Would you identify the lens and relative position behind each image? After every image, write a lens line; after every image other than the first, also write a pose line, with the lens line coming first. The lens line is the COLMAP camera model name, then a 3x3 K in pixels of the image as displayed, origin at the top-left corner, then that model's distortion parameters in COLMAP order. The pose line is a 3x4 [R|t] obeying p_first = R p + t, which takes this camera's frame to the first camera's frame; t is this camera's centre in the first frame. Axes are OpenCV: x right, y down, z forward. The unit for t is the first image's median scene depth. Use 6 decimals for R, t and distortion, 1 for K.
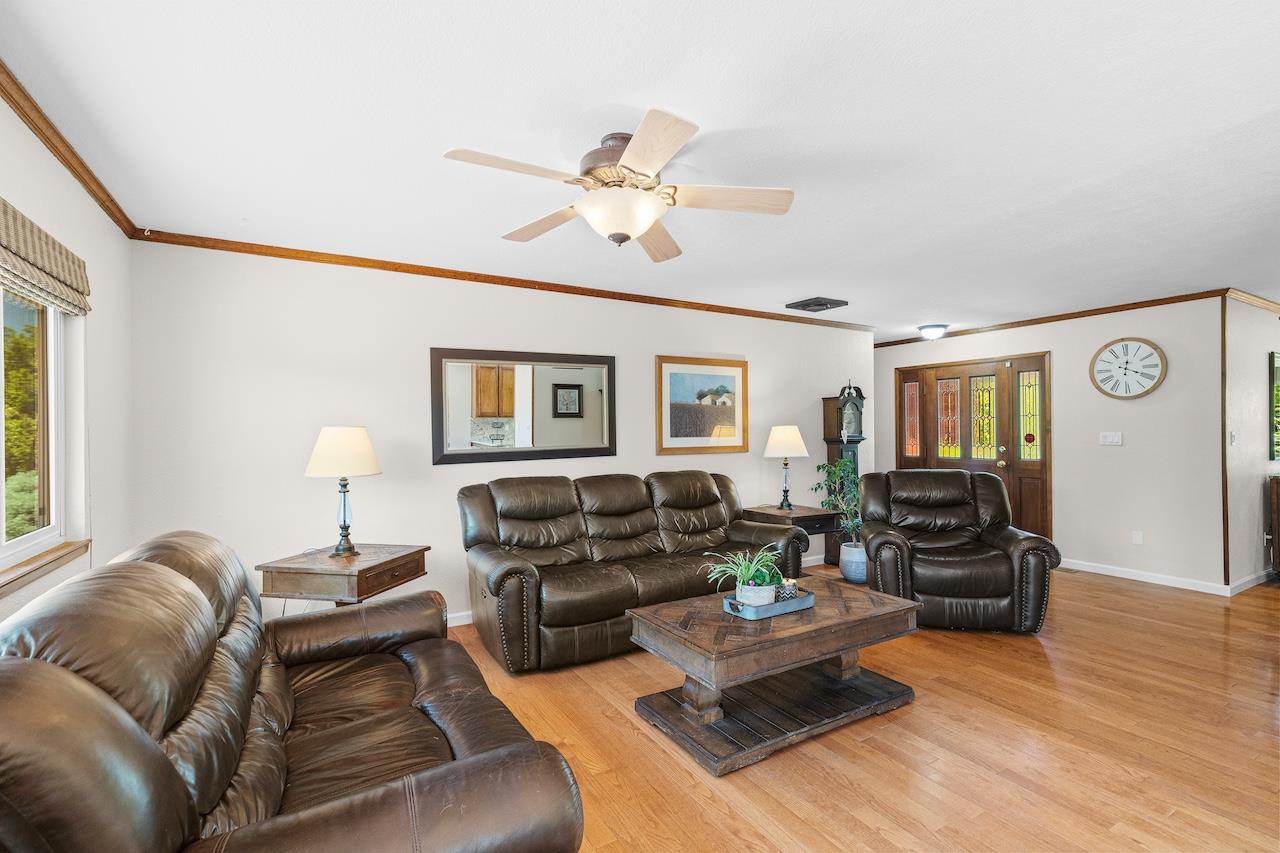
lens RADIAL K [[570.6, 0, 639.9], [0, 570.6, 441.6], [0, 0, 1]] dist [-0.000601, -0.000176]
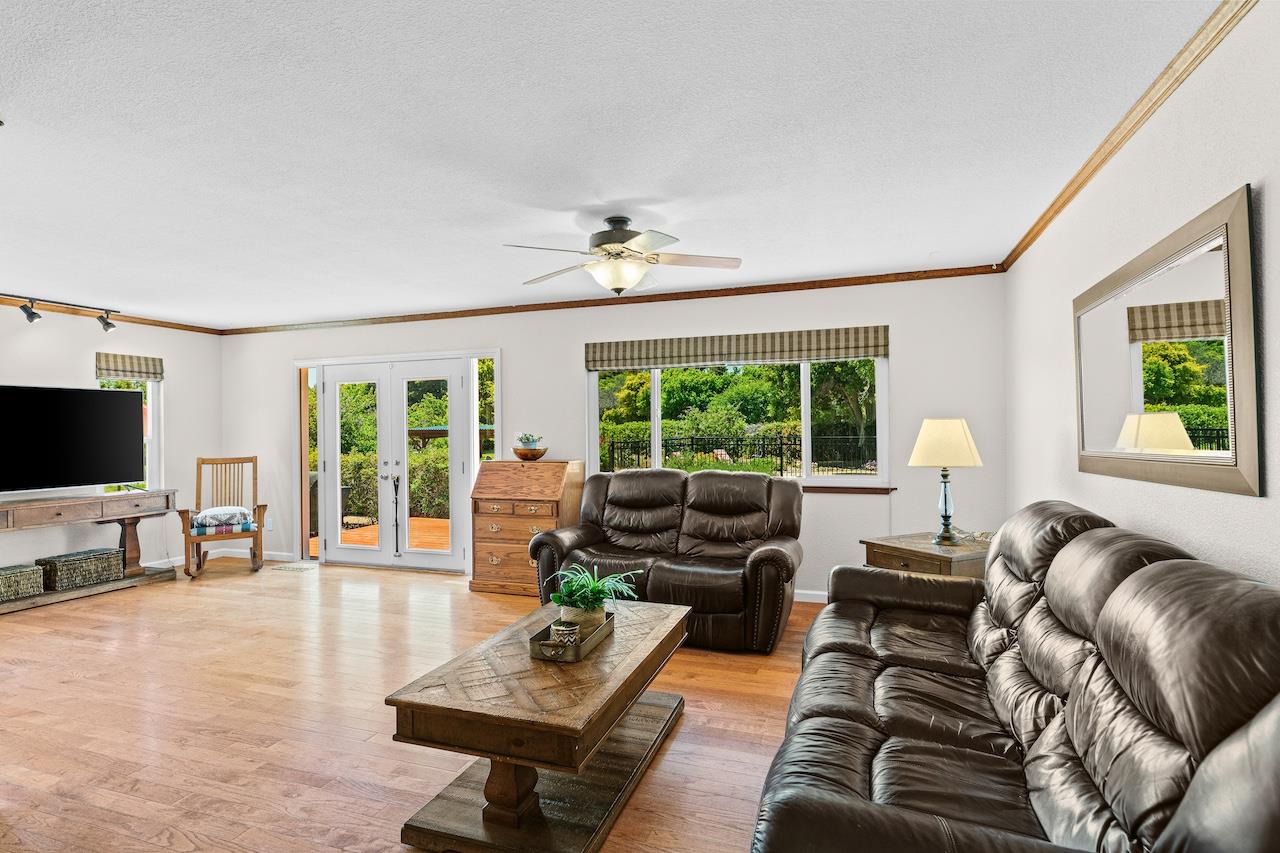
lens RADIAL K [[634.4, 0, 639.9], [0, 634.4, 432.7], [0, 0, 1]] dist [0.002083, 0.000396]
pose [[-0.763539, 0.016874, -0.645541, 0.399791], [0.015232, 0.999851, 0.008119, -0.016001], [0.645582, -0.003634, -0.763683, 0.959200]]
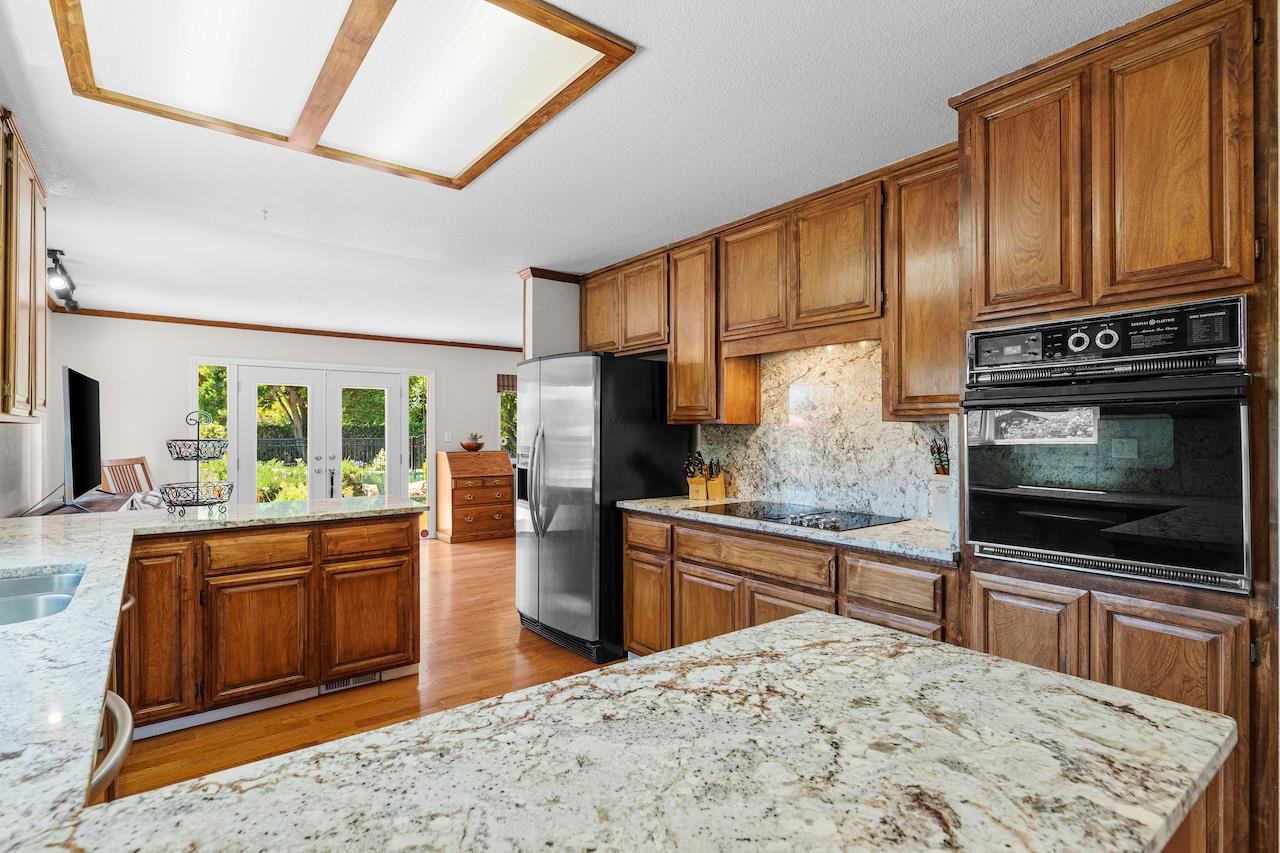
lens RADIAL K [[625.4, 0, 636.7], [0, 625.4, 432.4], [0, 0, 1]] dist [-0.000207, -0.000423]
pose [[0.126399, 0.006857, -0.991956, 1.453485], [0.002143, 0.999972, 0.007186, -0.020081], [0.991977, -0.003034, 0.126381, 0.215255]]
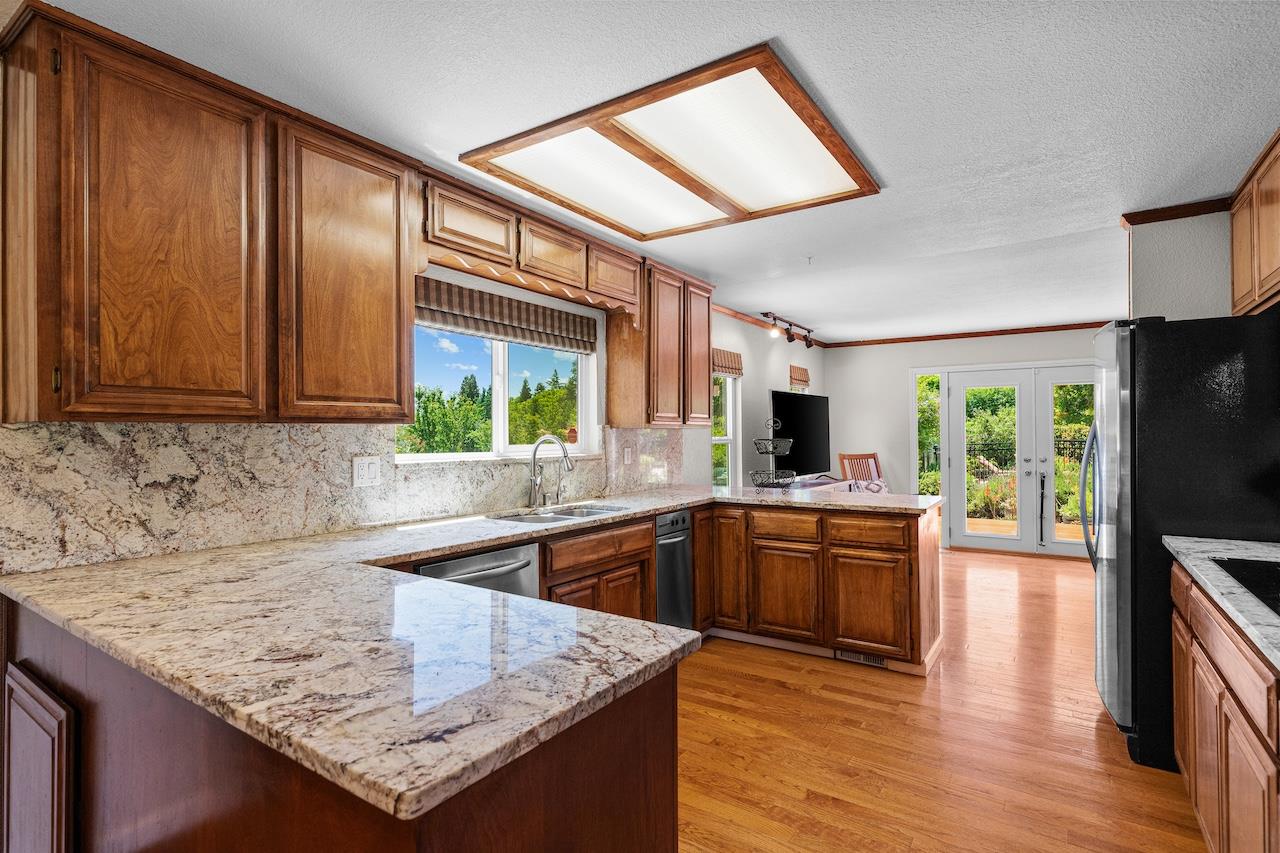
lens RADIAL K [[625.4, 0, 636.7], [0, 625.4, 432.4], [0, 0, 1]] dist [-0.000207, -0.000423]
pose [[-0.902263, 0.008015, -0.431111, 1.319301], [0.010386, 0.999941, -0.003146, -0.018168], [0.431060, -0.007316, -0.902293, 0.540691]]
